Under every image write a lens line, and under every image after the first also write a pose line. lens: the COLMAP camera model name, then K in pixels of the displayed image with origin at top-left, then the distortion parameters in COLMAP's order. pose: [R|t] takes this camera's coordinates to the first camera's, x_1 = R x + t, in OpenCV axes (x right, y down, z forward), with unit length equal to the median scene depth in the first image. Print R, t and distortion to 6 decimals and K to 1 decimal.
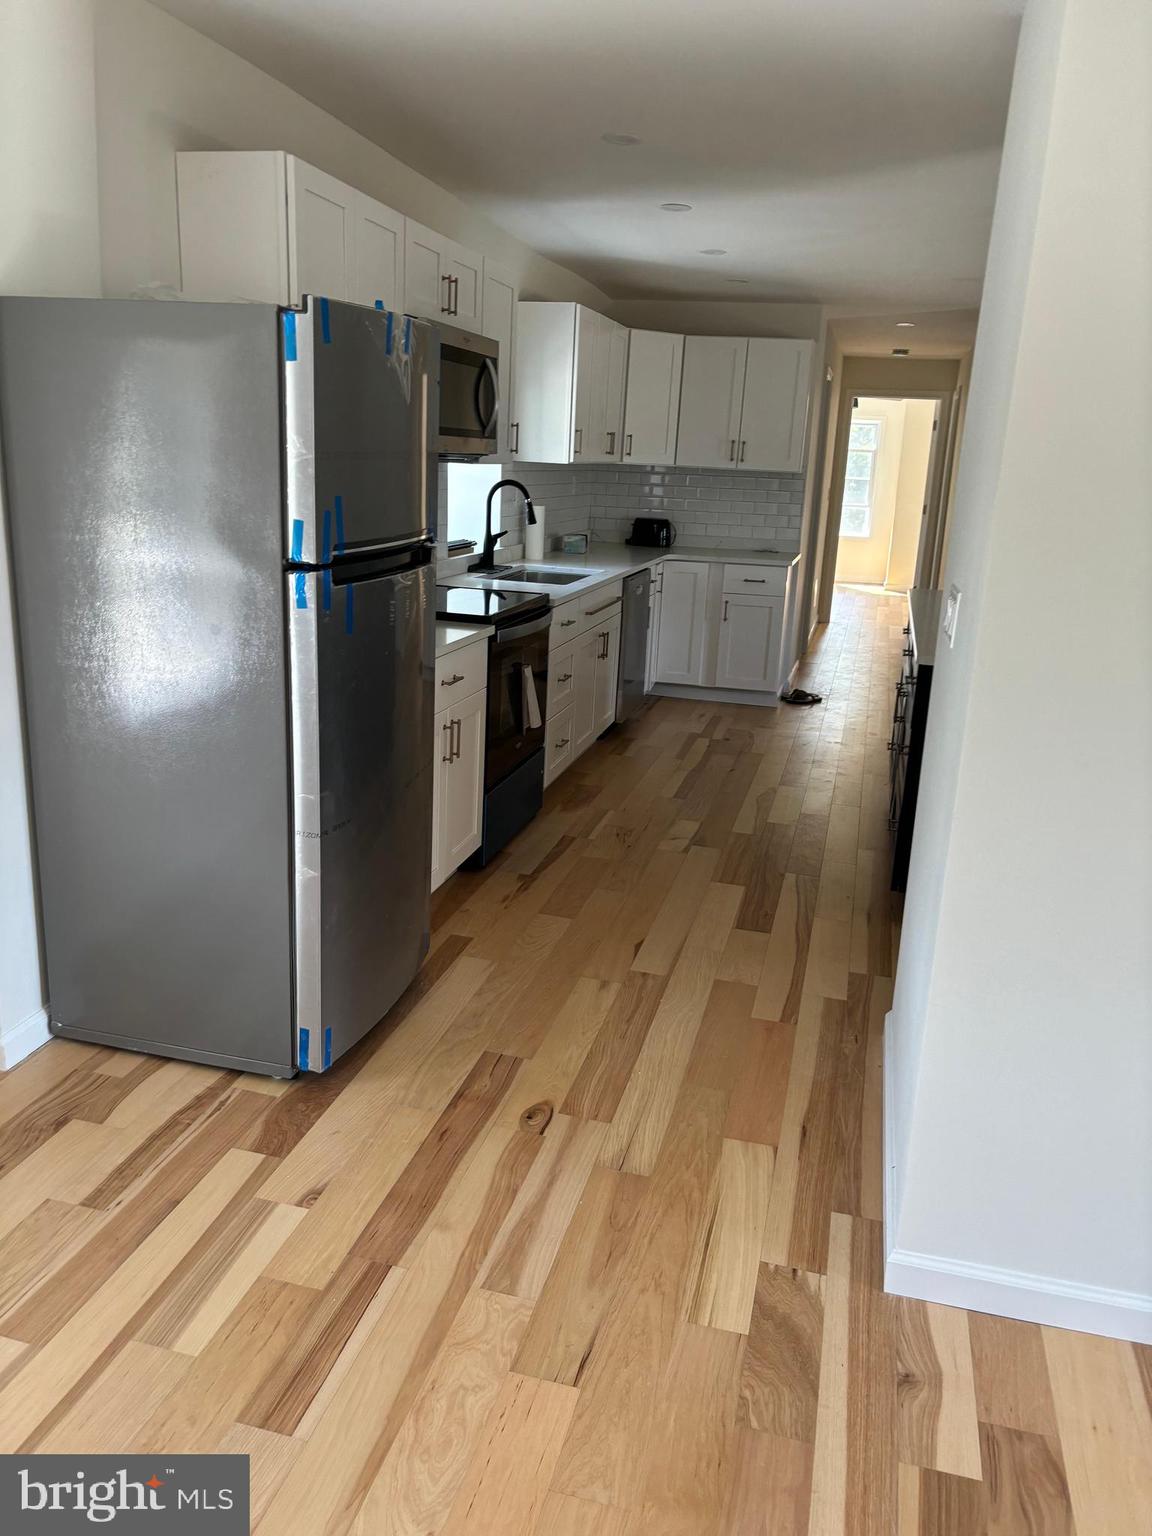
lens RADIAL K [[1151.2, 0, 575.8], [0, 1151.2, 762.8], [0, 0, 1]] dist [-0.004017, -0.001483]
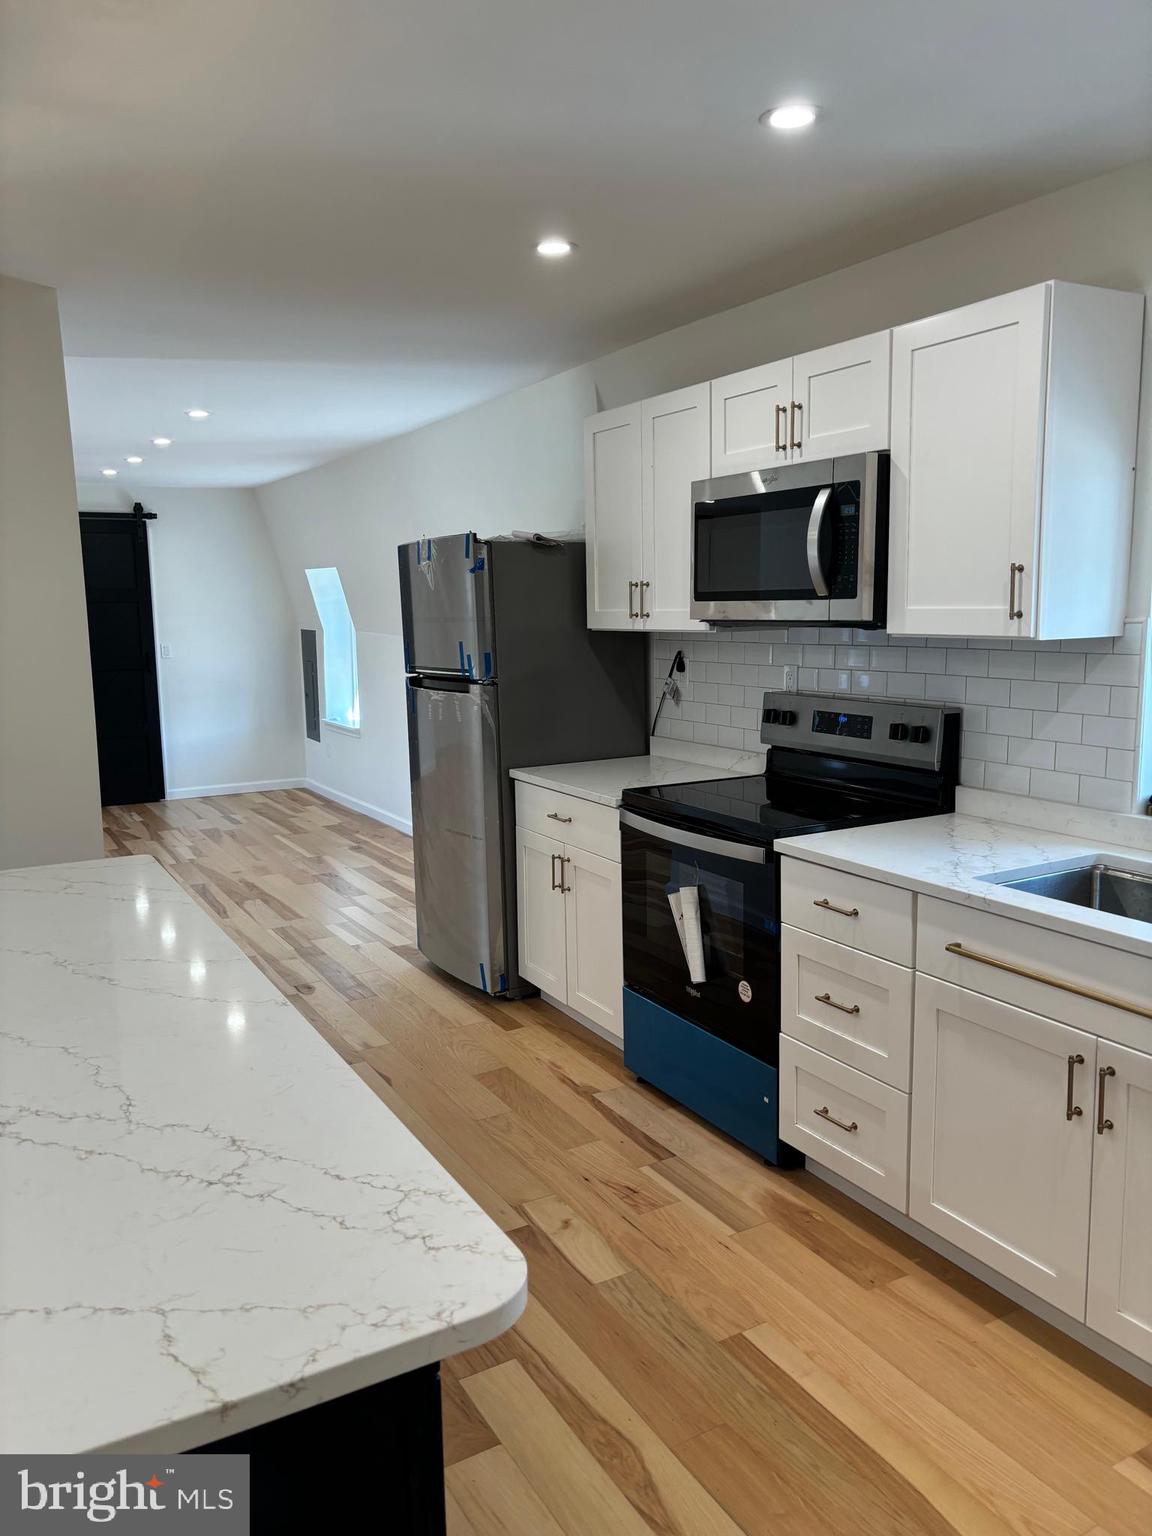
lens RADIAL K [[1143.2, 0, 589.2], [0, 1143.2, 766.5], [0, 0, 1]] dist [0.043397, -0.054680]
pose [[-0.711149, 0.064448, -0.700082, 0.495642], [-0.202284, 0.934923, 0.291549, -0.345988], [0.673312, 0.348950, -0.651832, 1.342933]]
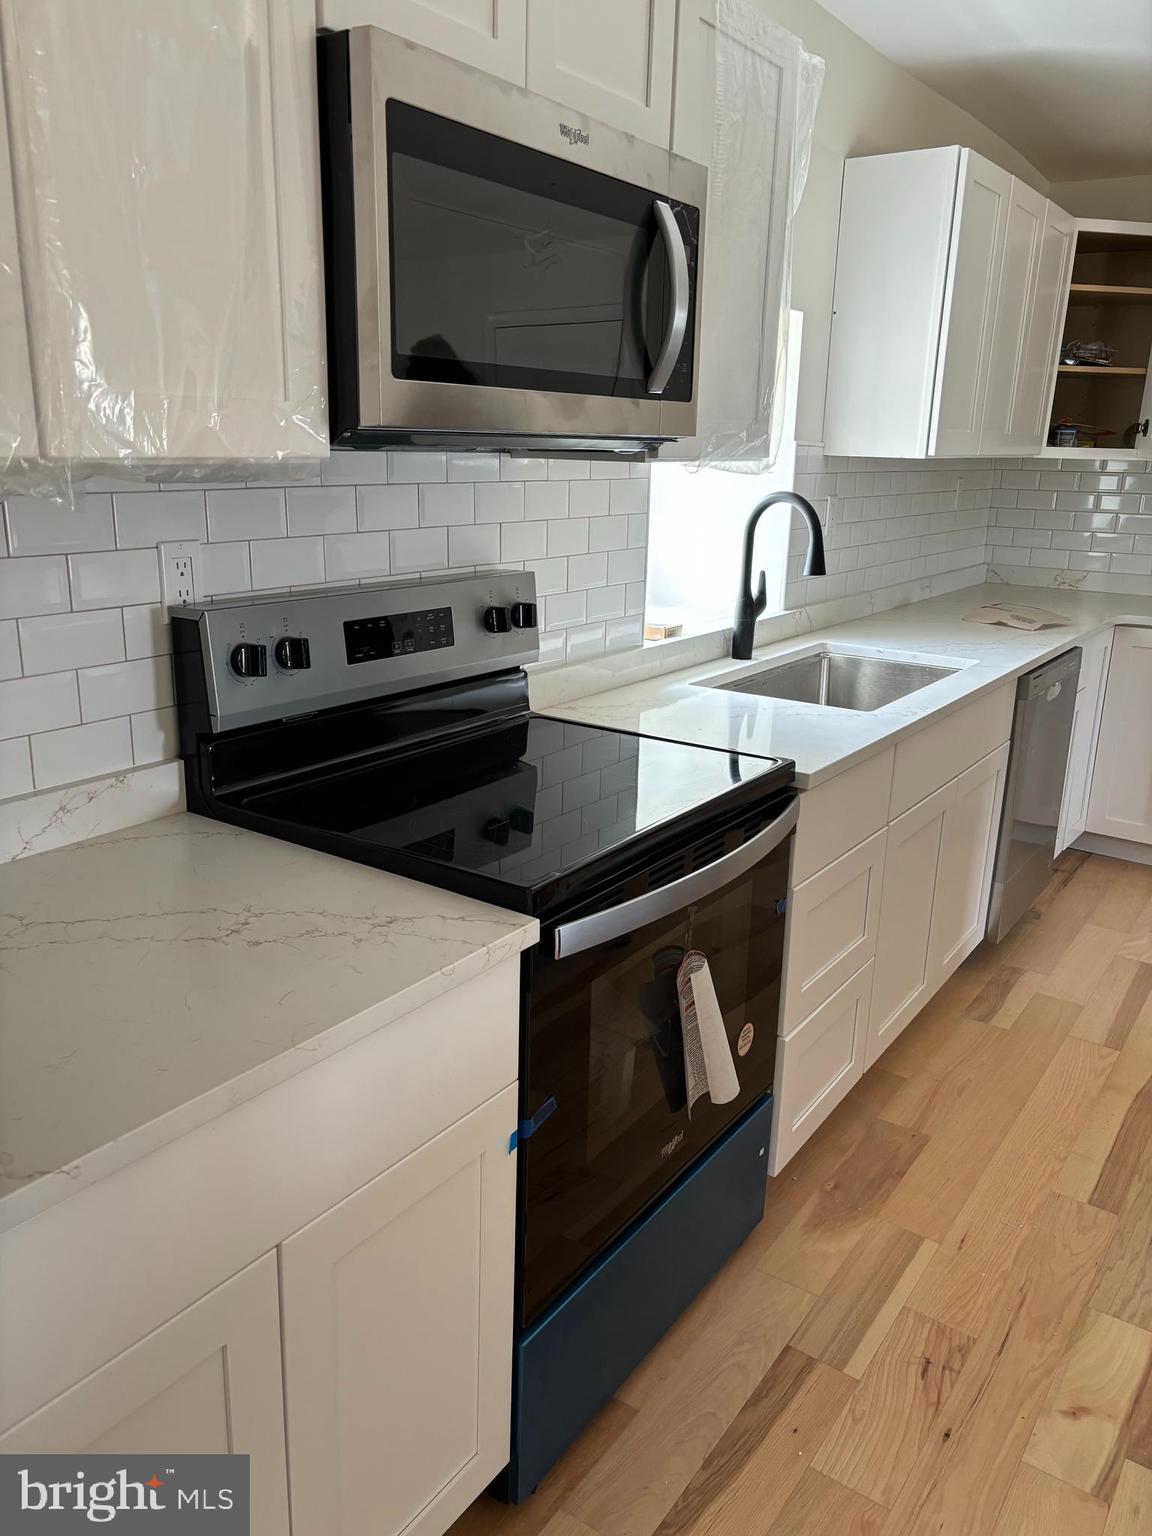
lens RADIAL K [[1157.1, 0, 574.9], [0, 1157.1, 744.9], [0, 0, 1]] dist [0.054234, -0.063290]
pose [[0.936474, 0.068474, -0.343989, 0.048082], [-0.075265, 0.997143, -0.006414, -0.145550], [0.342567, 0.031897, 0.938952, 0.573816]]
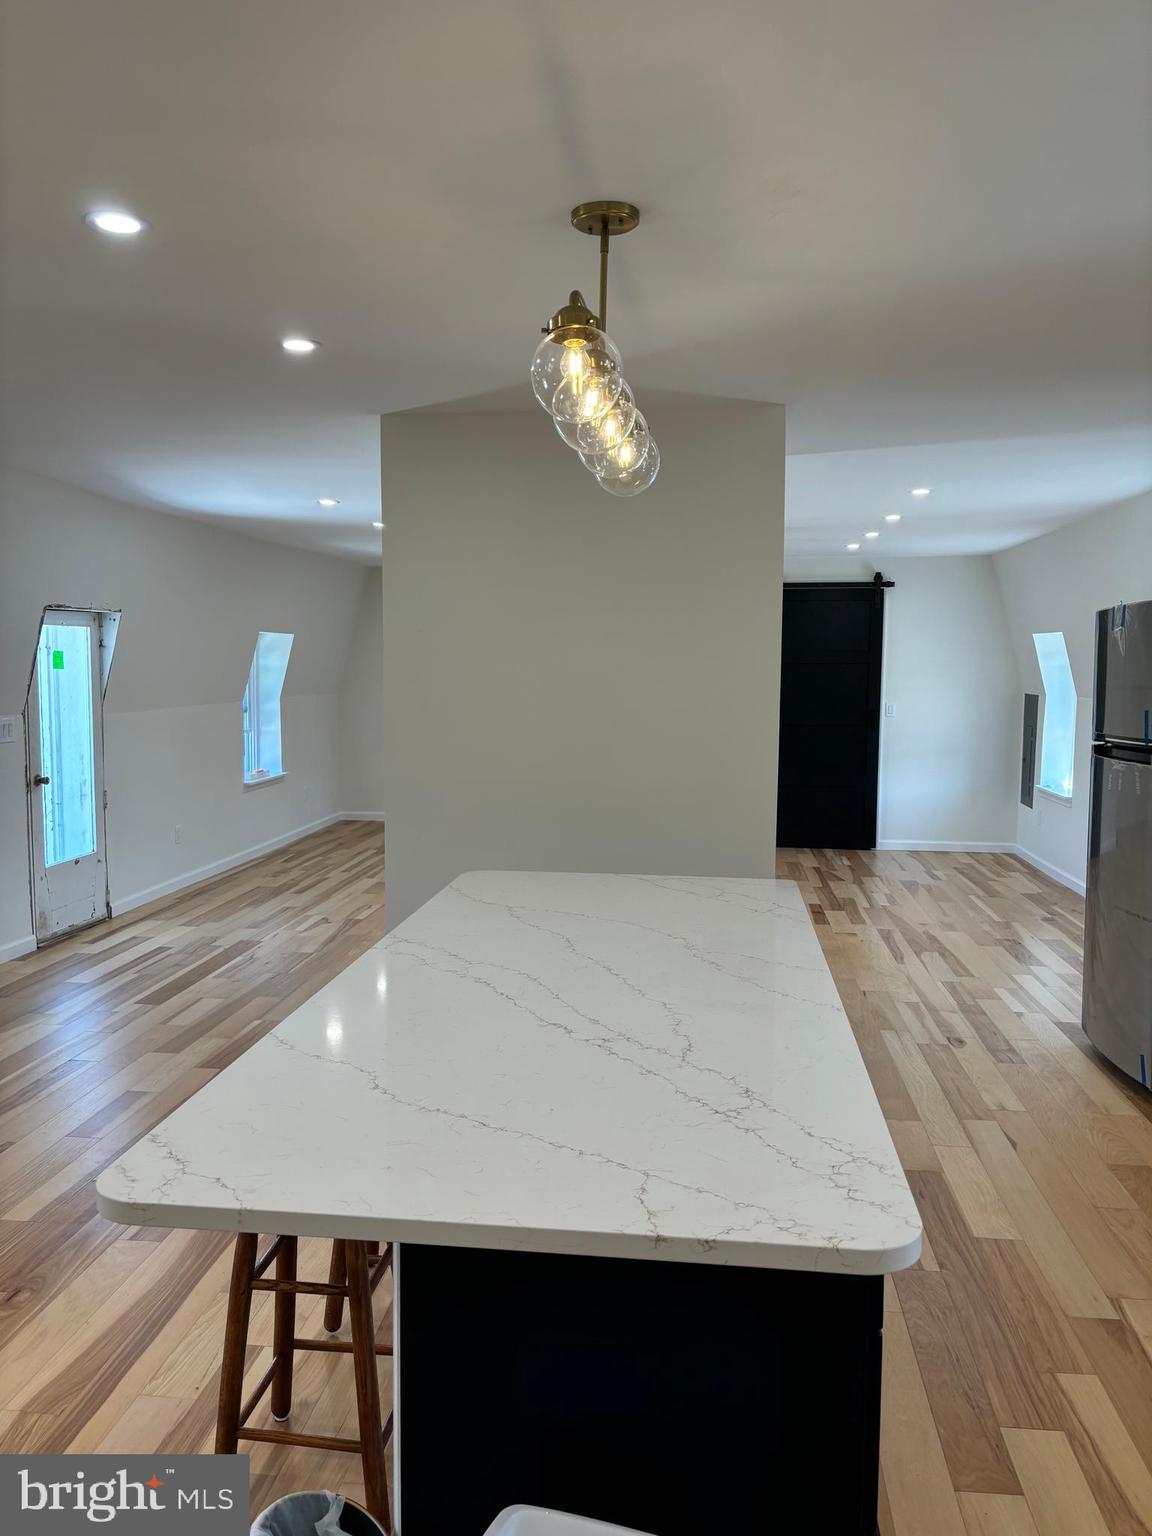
lens RADIAL K [[1151.2, 0, 575.8], [0, 1151.2, 762.8], [0, 0, 1]] dist [-0.004017, -0.001483]
pose [[-0.989413, -0.041669, -0.139016, 0.472643], [-0.086442, 0.938645, 0.333876, -0.369805], [0.116575, 0.342358, -0.932310, 1.423112]]
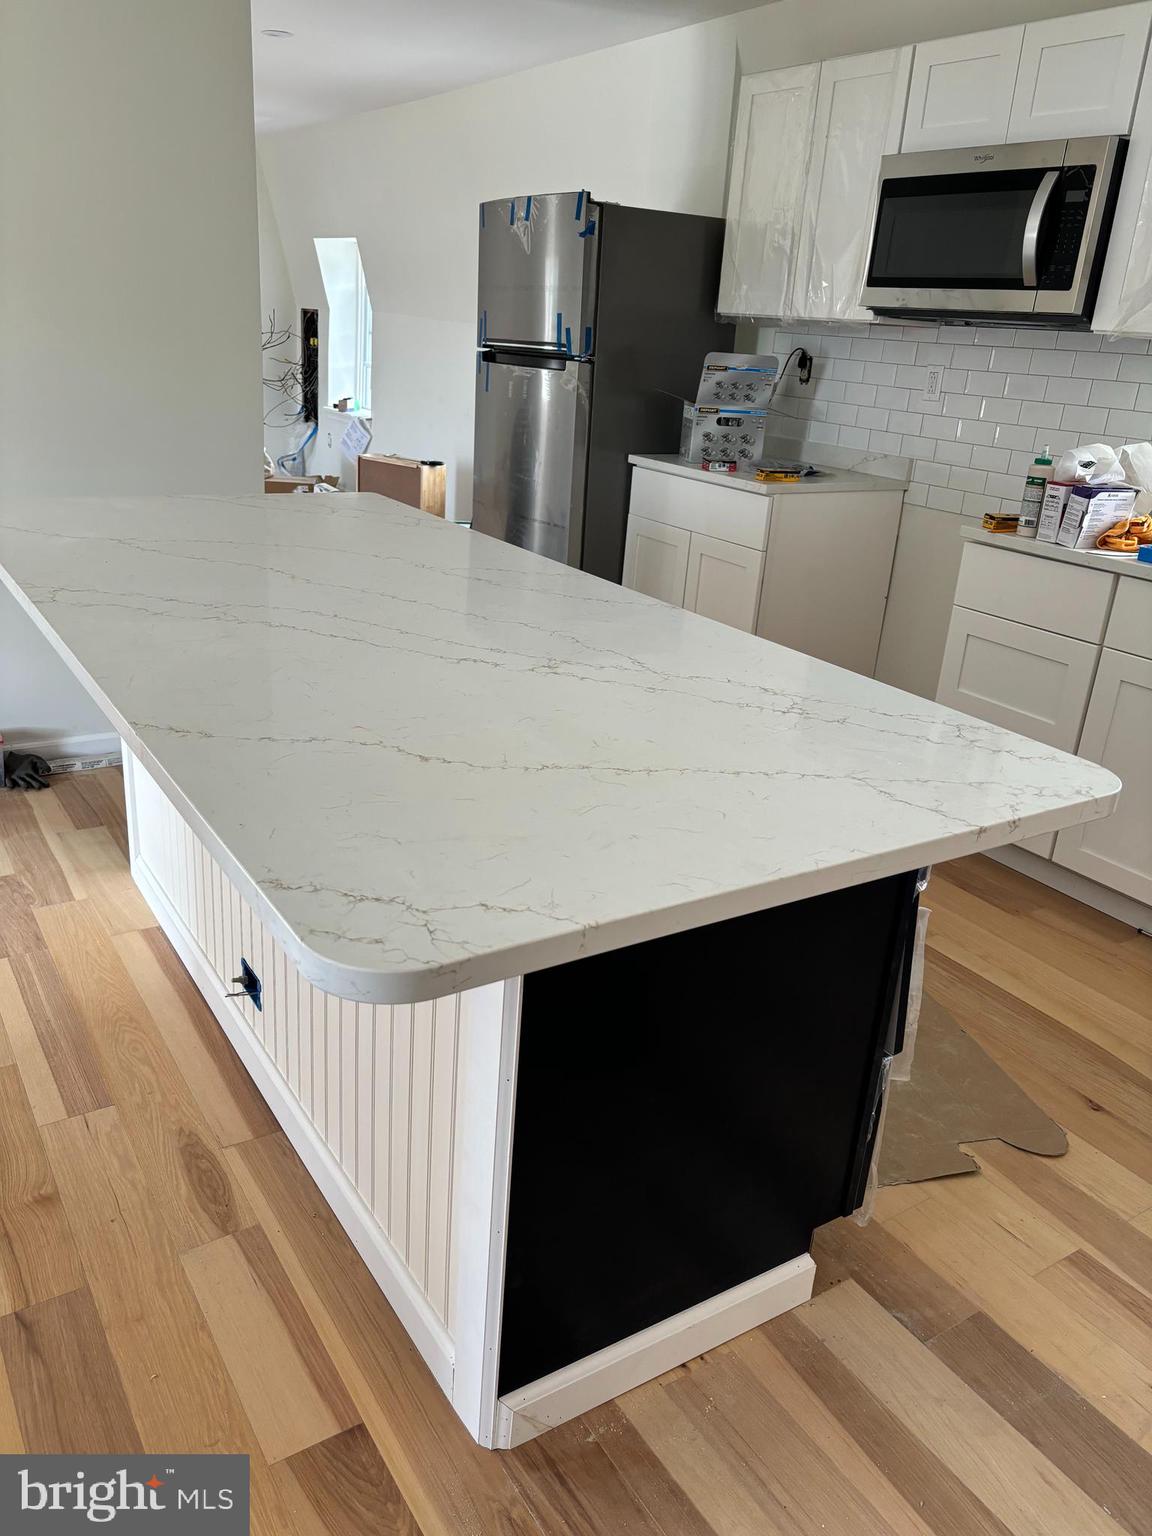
lens RADIAL K [[1183.9, 0, 544.3], [0, 1183.9, 770.0], [0, 0, 1]] dist [-0.000745, -0.002484]
pose [[-0.660775, 0.174727, -0.729963, 0.656970], [-0.298345, 0.831258, 0.469041, -0.281927], [0.688742, 0.527712, -0.497146, 1.270766]]
